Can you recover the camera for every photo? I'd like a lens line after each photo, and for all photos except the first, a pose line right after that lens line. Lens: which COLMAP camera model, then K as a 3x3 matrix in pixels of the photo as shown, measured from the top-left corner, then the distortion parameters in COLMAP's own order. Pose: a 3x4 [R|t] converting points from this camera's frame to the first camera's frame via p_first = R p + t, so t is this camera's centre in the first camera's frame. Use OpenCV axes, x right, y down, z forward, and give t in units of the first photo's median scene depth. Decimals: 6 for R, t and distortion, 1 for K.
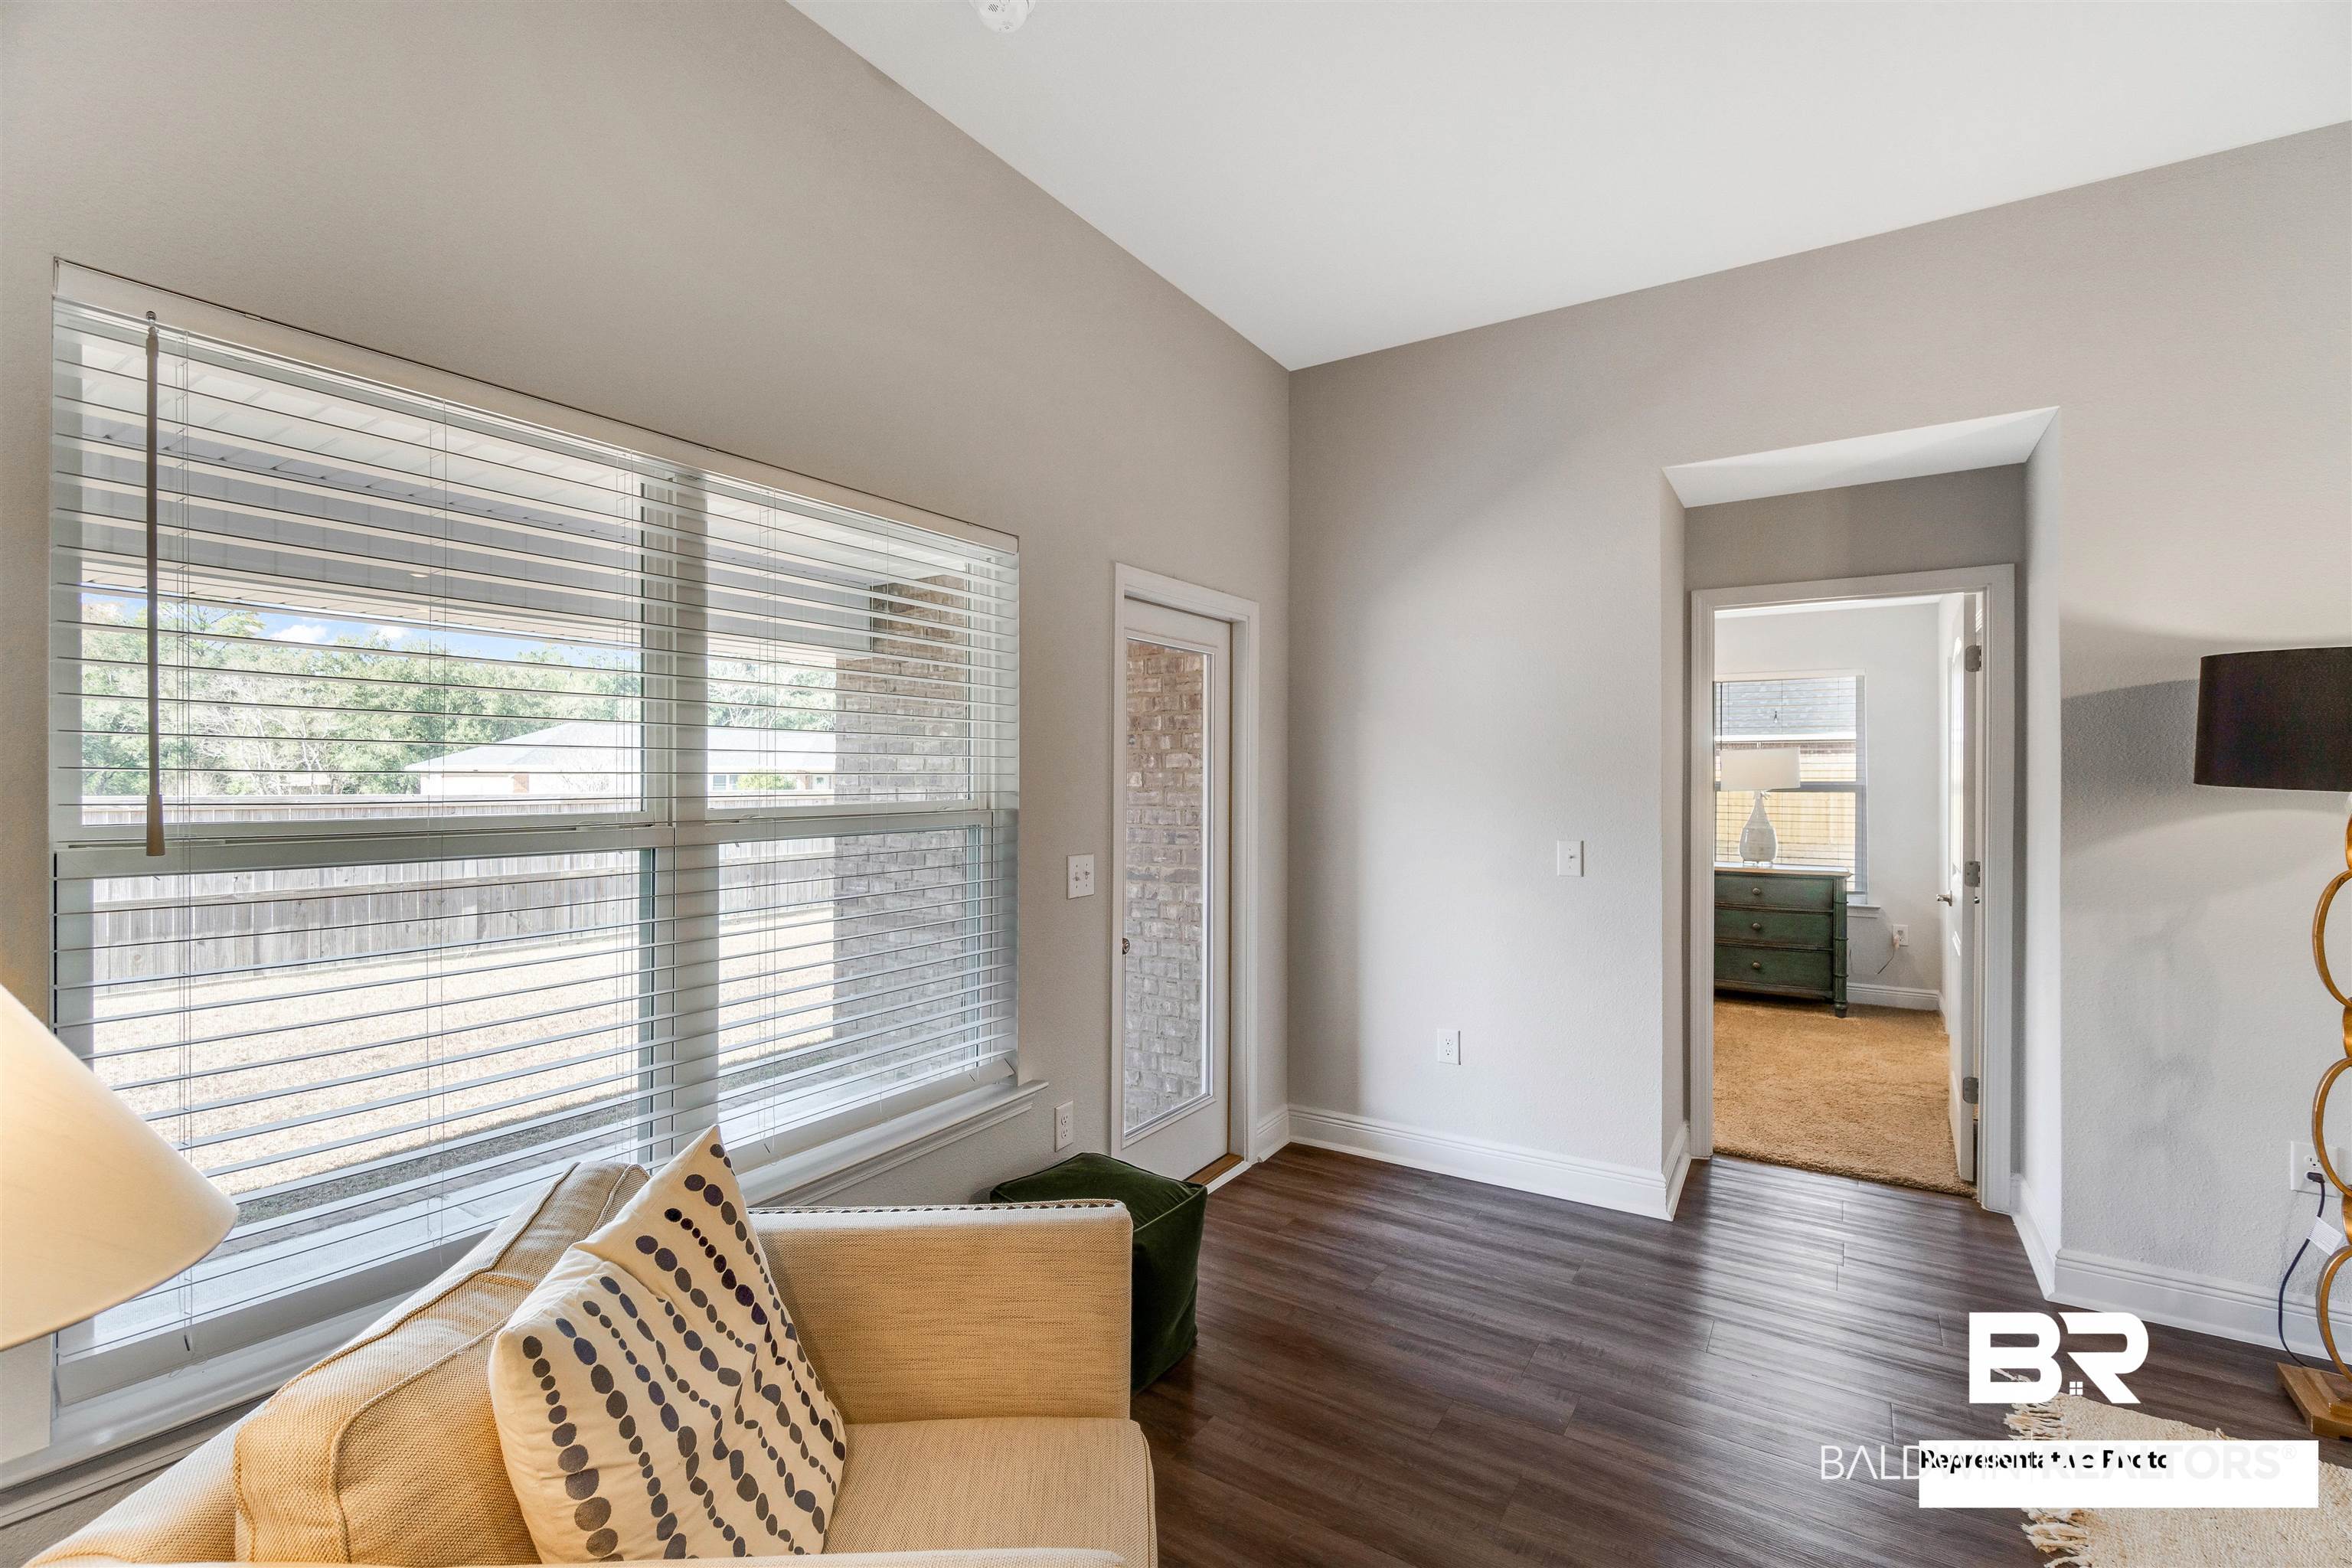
lens RADIAL K [[1031.5, 0, 1172.4], [0, 1031.5, 767.9], [0, 0, 1]] dist [0.001309, -0.000263]
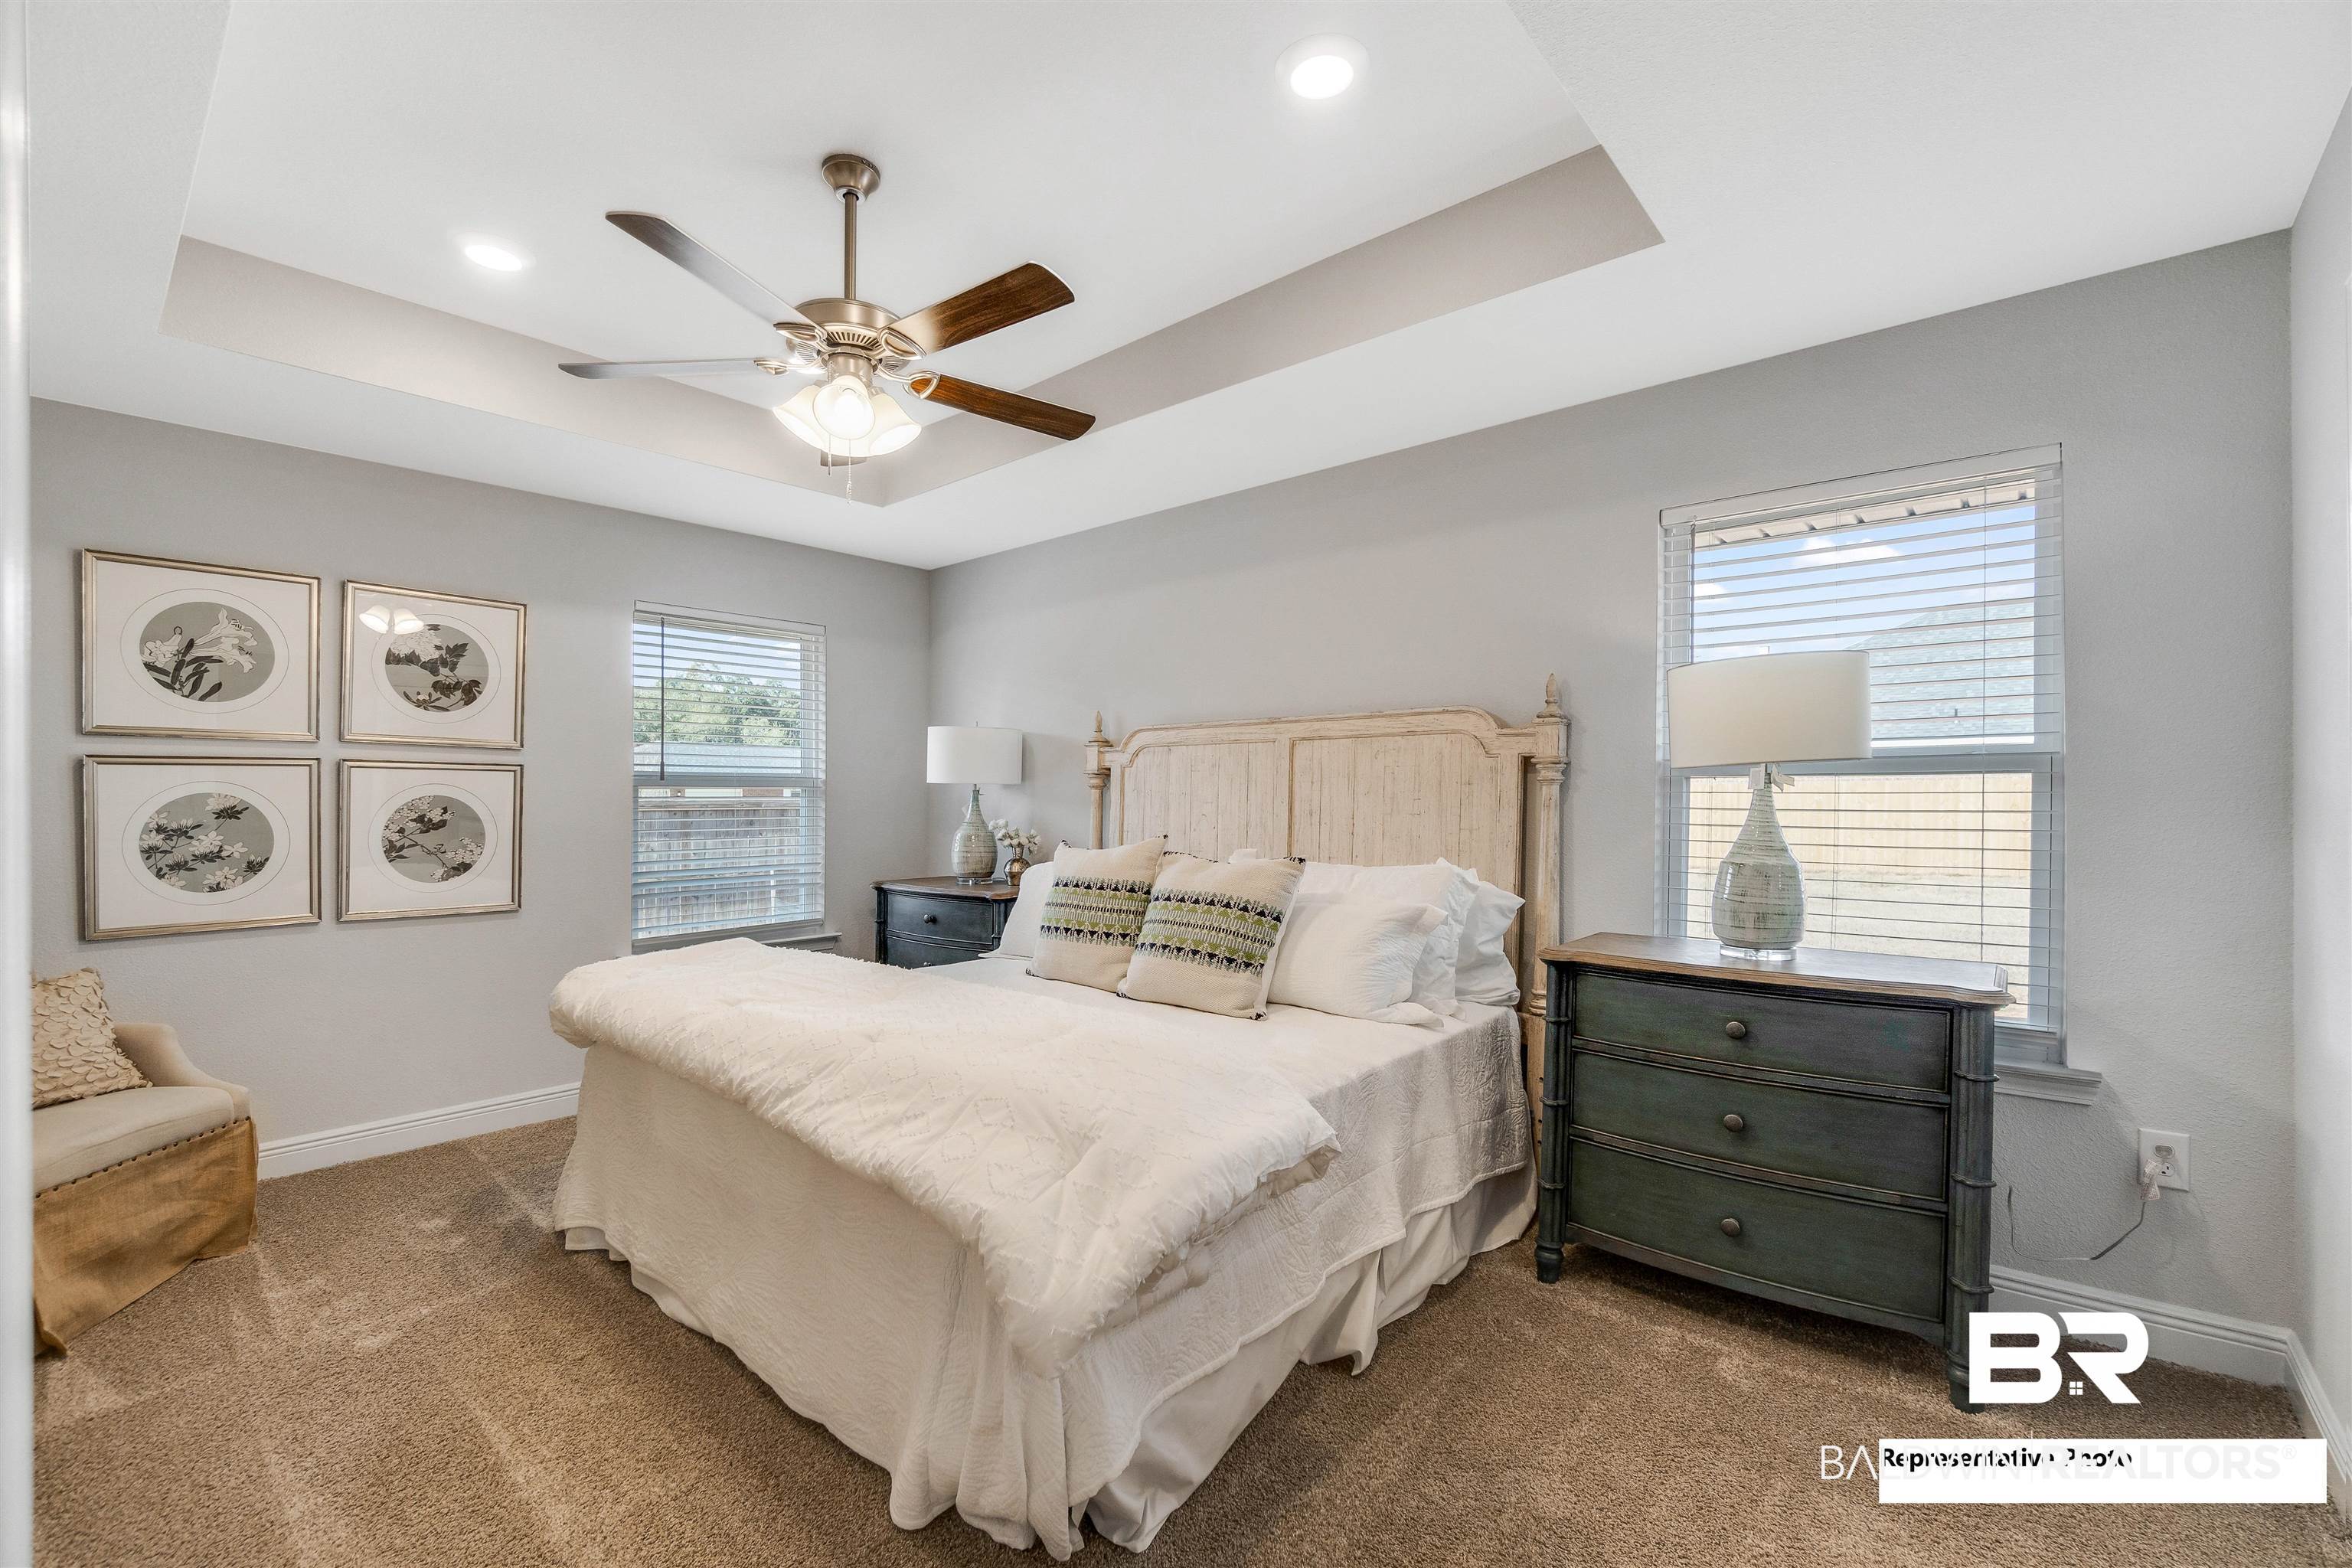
lens RADIAL K [[1031.5, 0, 1164.3], [0, 1031.5, 801.4], [0, 0, 1]] dist [0.001309, -0.000263]
pose [[0.988635, 0.004521, -0.150267, 0.406652], [-0.002961, 0.999939, 0.010604, 0.031344], [0.150305, -0.010039, 0.988589, 0.582010]]
